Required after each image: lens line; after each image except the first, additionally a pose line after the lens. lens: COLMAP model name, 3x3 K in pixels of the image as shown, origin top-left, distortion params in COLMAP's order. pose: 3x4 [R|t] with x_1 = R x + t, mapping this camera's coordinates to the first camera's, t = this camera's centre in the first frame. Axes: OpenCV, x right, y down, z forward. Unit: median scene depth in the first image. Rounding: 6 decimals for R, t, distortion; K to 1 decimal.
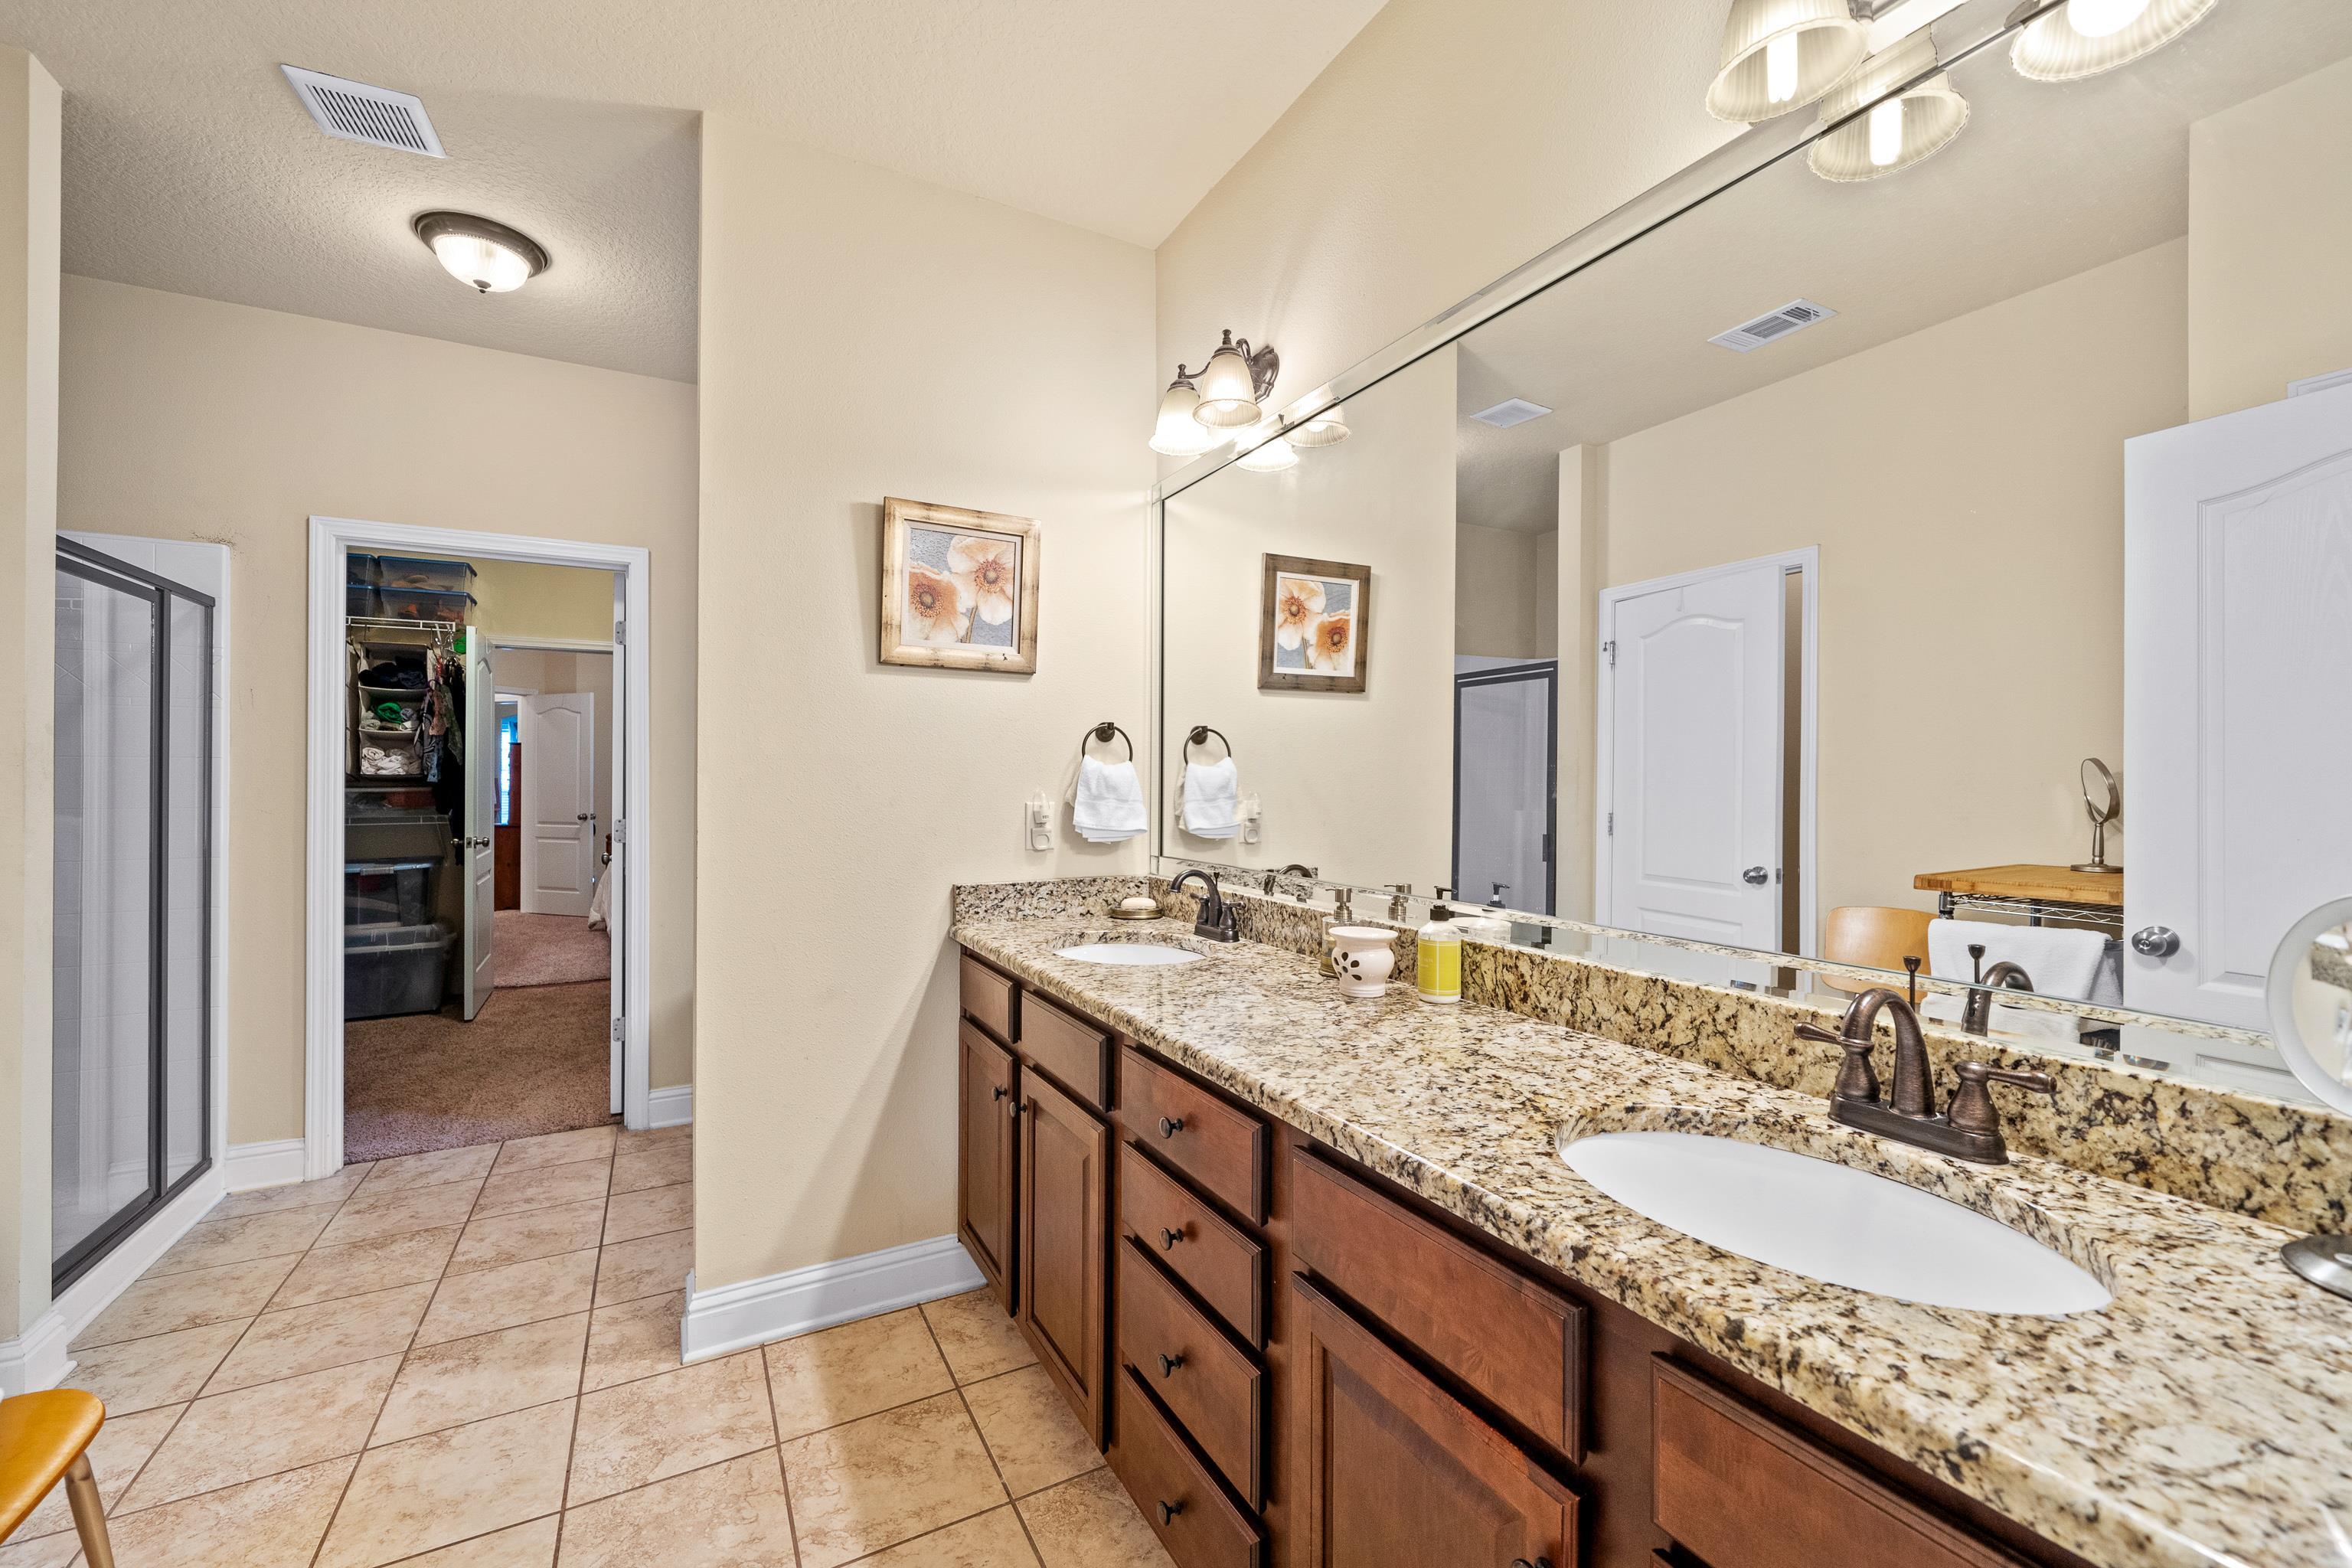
lens RADIAL K [[933.2, 0, 1164.5], [0, 933.2, 792.0], [0, 0, 1]] dist [-0.002215, -0.000064]
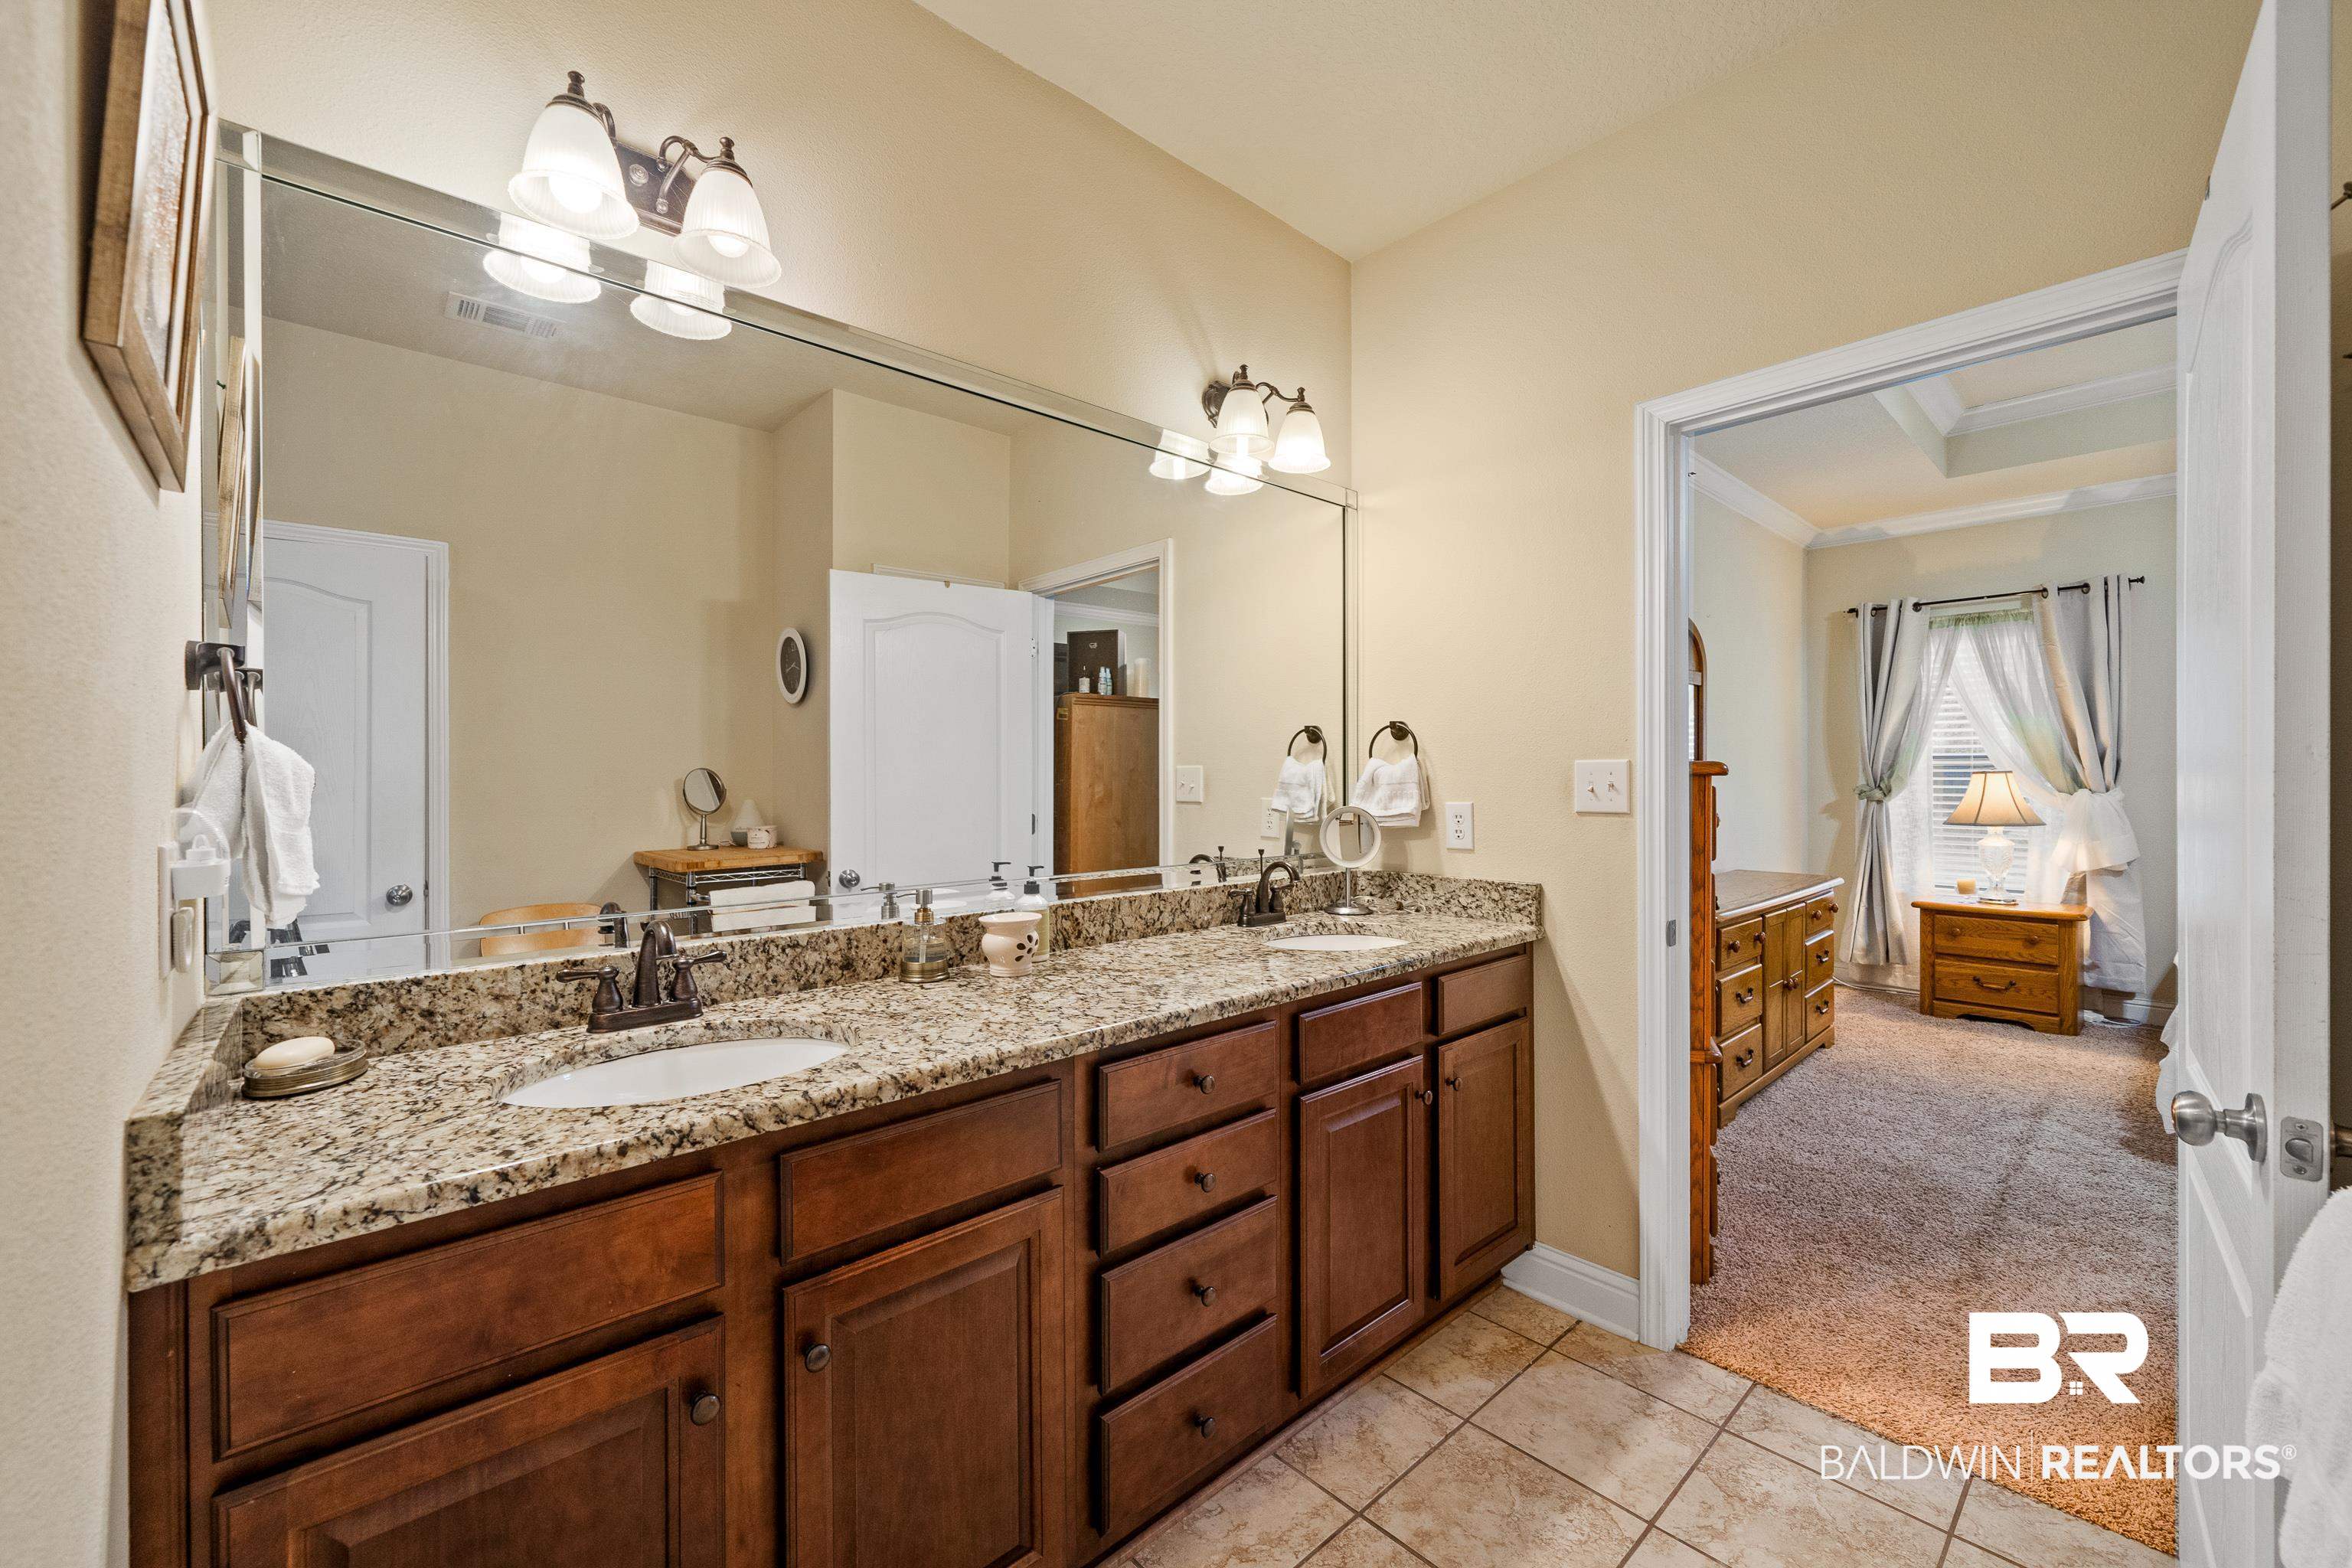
lens RADIAL K [[933.2, 0, 1164.5], [0, 933.2, 792.0], [0, 0, 1]] dist [-0.002215, -0.000064]
pose [[-0.225927, -0.016209, 0.974009, -1.024669], [0.020297, 0.999566, 0.021342, -0.018184], [-0.973933, 0.024591, -0.225500, 1.230498]]
